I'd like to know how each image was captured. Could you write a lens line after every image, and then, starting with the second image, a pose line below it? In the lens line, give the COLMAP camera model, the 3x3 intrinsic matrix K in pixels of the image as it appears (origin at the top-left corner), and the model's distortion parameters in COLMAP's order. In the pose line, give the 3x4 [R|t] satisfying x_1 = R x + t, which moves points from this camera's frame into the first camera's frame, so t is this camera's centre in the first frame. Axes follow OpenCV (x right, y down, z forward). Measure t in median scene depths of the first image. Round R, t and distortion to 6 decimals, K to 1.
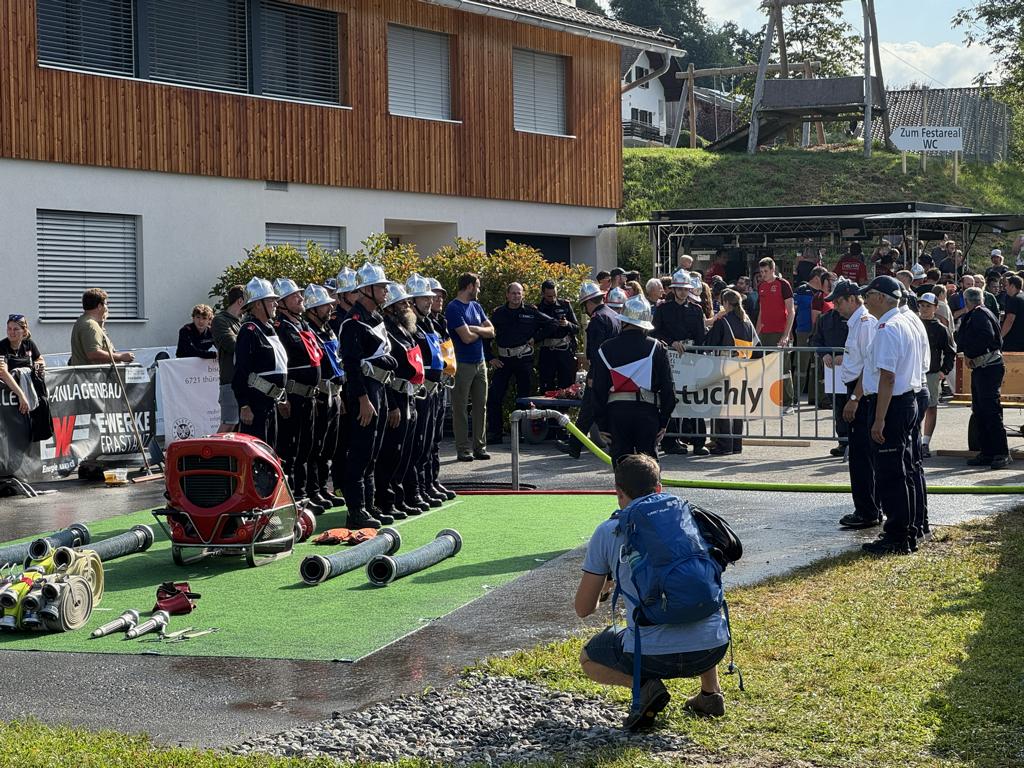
lens RADIAL K [[2508.4, 0, 507.9], [0, 2508.4, 366.6], [0, 0, 1]] dist [0.057429, 3.775152]
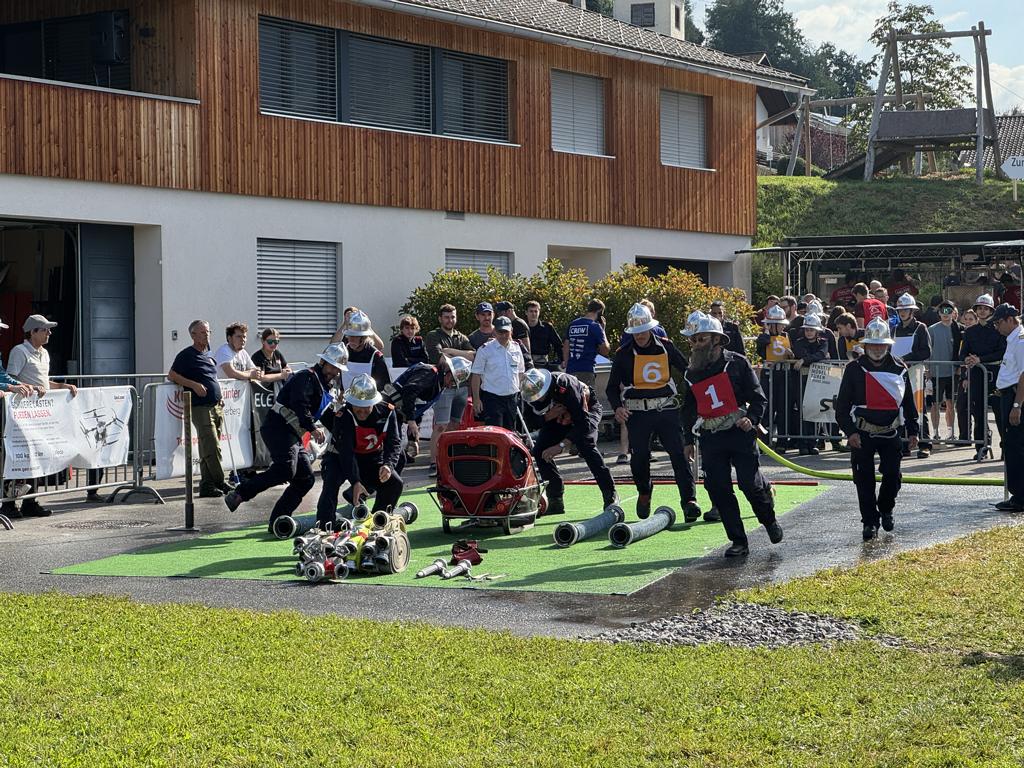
lens RADIAL K [[2499.2, 0, 512.0], [0, 2499.2, 384.0], [0, 0, 1]] dist [0.050021, 3.950428]
pose [[0.999385, 0.005634, -0.034604, -0.026554], [-0.005648, 0.999984, -0.000316, 0.002880], [0.034602, 0.000512, 0.999401, -0.104929]]
